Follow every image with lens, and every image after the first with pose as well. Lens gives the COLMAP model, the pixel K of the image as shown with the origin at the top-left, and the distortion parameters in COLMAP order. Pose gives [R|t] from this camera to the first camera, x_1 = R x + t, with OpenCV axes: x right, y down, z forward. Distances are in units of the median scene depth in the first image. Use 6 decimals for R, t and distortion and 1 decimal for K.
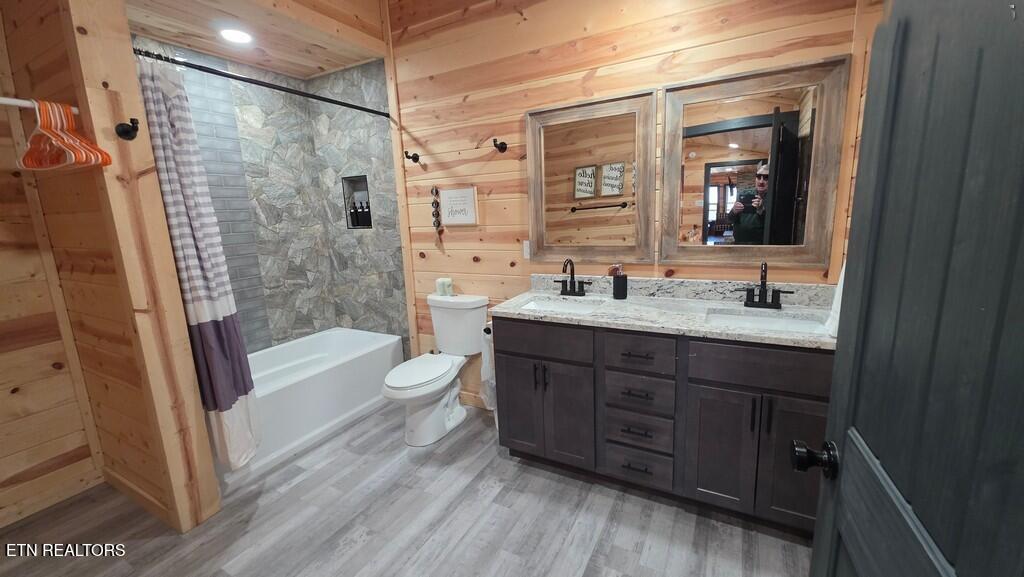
lens RADIAL K [[410.4, 0, 517.3], [0, 410.4, 284.5], [0, 0, 1]] dist [0.006973, -0.004872]
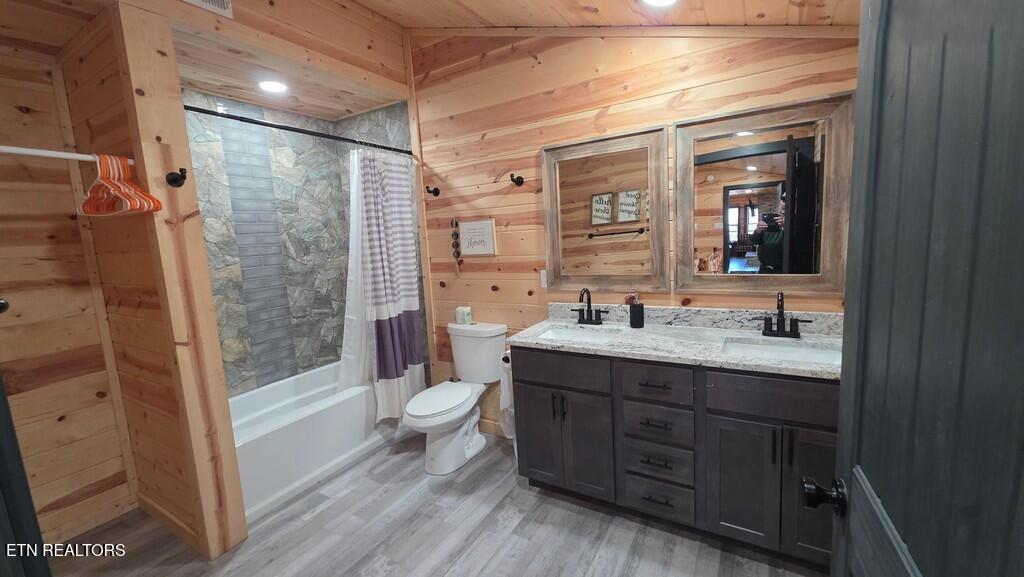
lens RADIAL K [[410.4, 0, 518.3], [0, 410.4, 286.9], [0, 0, 1]] dist [0.006973, -0.004872]
pose [[0.999020, -0.010550, -0.042994, 0.003784], [0.008274, 0.998572, -0.052785, -0.014907], [0.043489, 0.052378, 0.997680, -0.025789]]
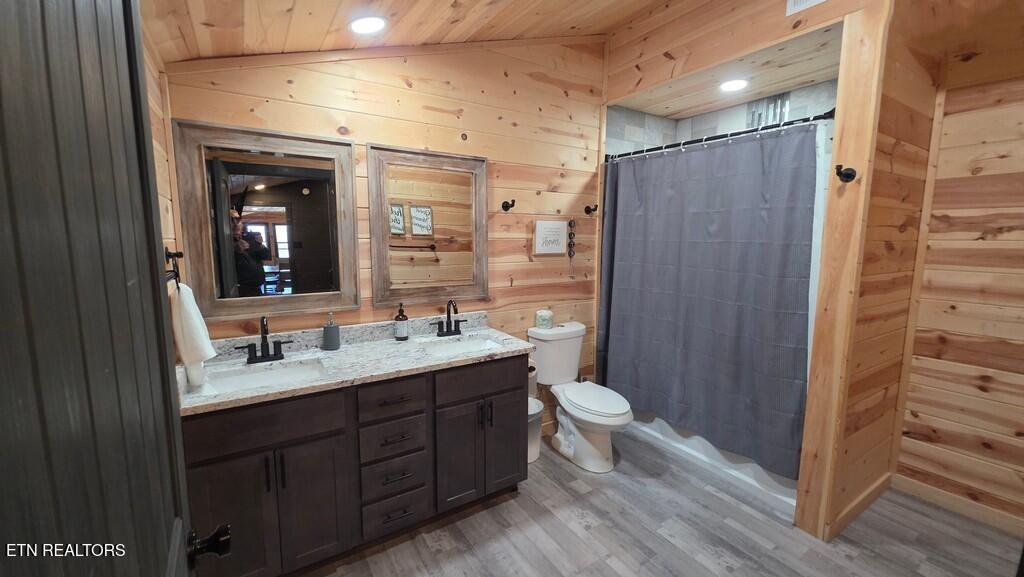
lens RADIAL K [[410.4, 0, 506.6], [0, 410.4, 297.1], [0, 0, 1]] dist [0.006973, -0.004872]
pose [[0.449516, -0.077214, 0.889929, -0.818511], [0.160536, 0.987020, 0.004549, -0.057186], [-0.878728, 0.140821, 0.456077, 0.471441]]
